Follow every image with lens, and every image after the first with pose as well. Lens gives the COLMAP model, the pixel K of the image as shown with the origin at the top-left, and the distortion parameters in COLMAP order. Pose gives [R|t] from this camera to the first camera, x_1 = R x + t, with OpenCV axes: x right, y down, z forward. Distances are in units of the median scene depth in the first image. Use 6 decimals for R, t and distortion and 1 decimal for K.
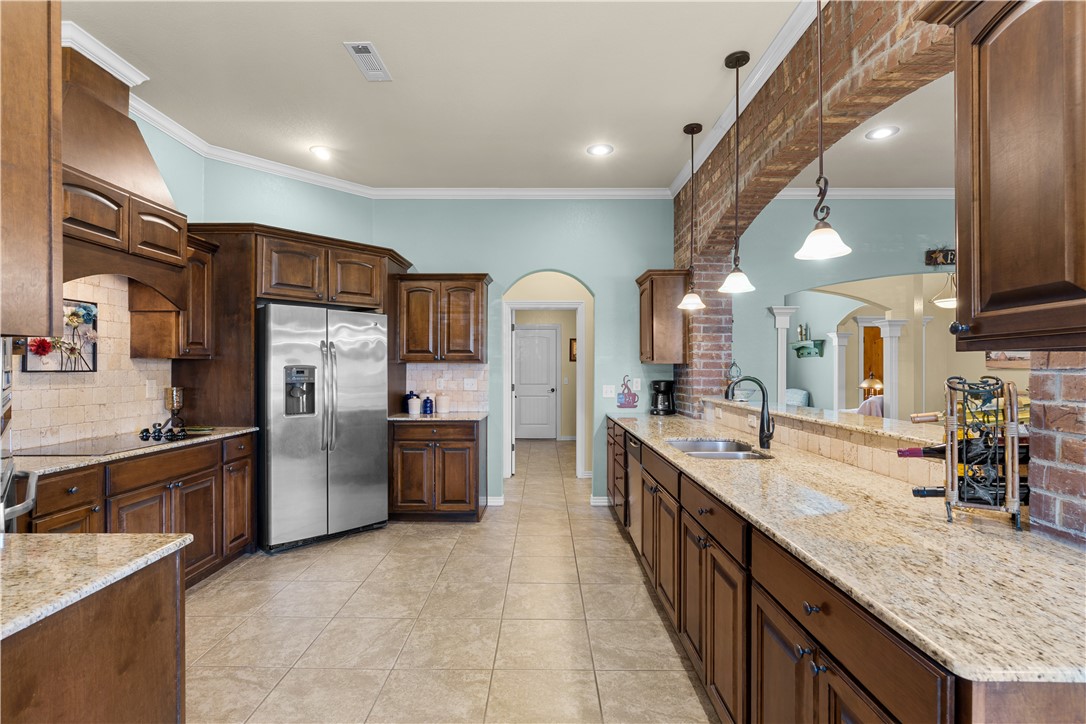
lens RADIAL K [[496.6, 0, 544.0], [0, 496.6, 367.6], [0, 0, 1]] dist [-0.002203, 0.000439]
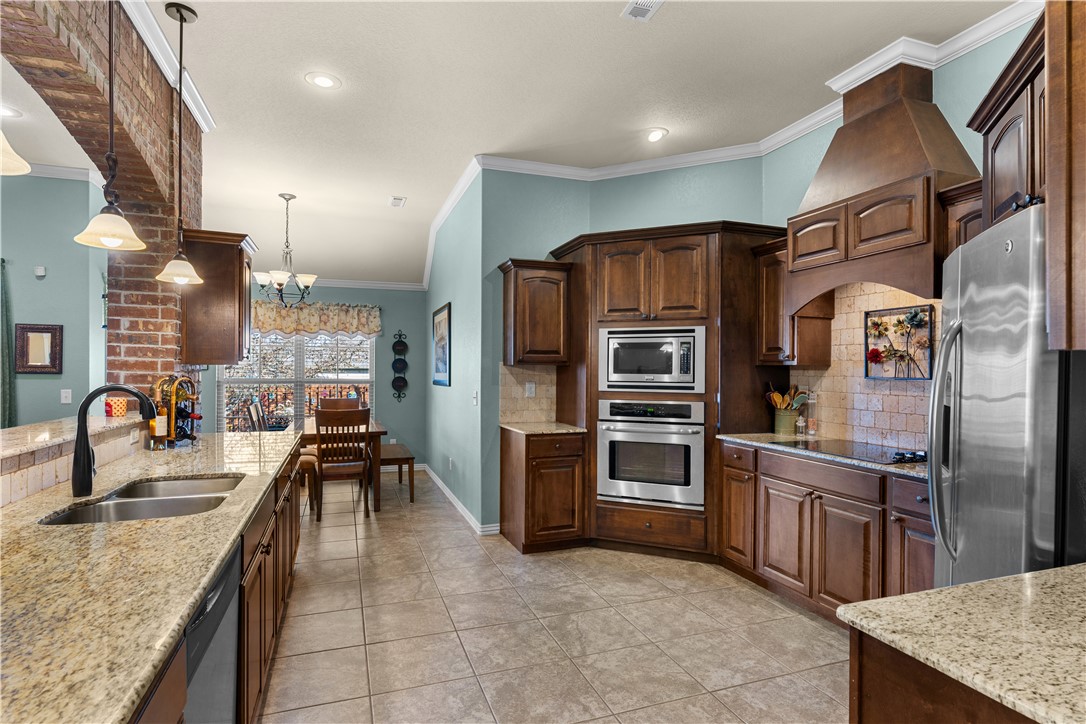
lens RADIAL K [[556.6, 0, 543.1], [0, 556.6, 367.8], [0, 0, 1]] dist [-0.000559, 0.000086]
pose [[-0.938998, -0.003779, -0.343901, 0.129798], [-0.002628, 0.999989, -0.003813, -0.008350], [0.343912, -0.002677, -0.938998, 1.879100]]
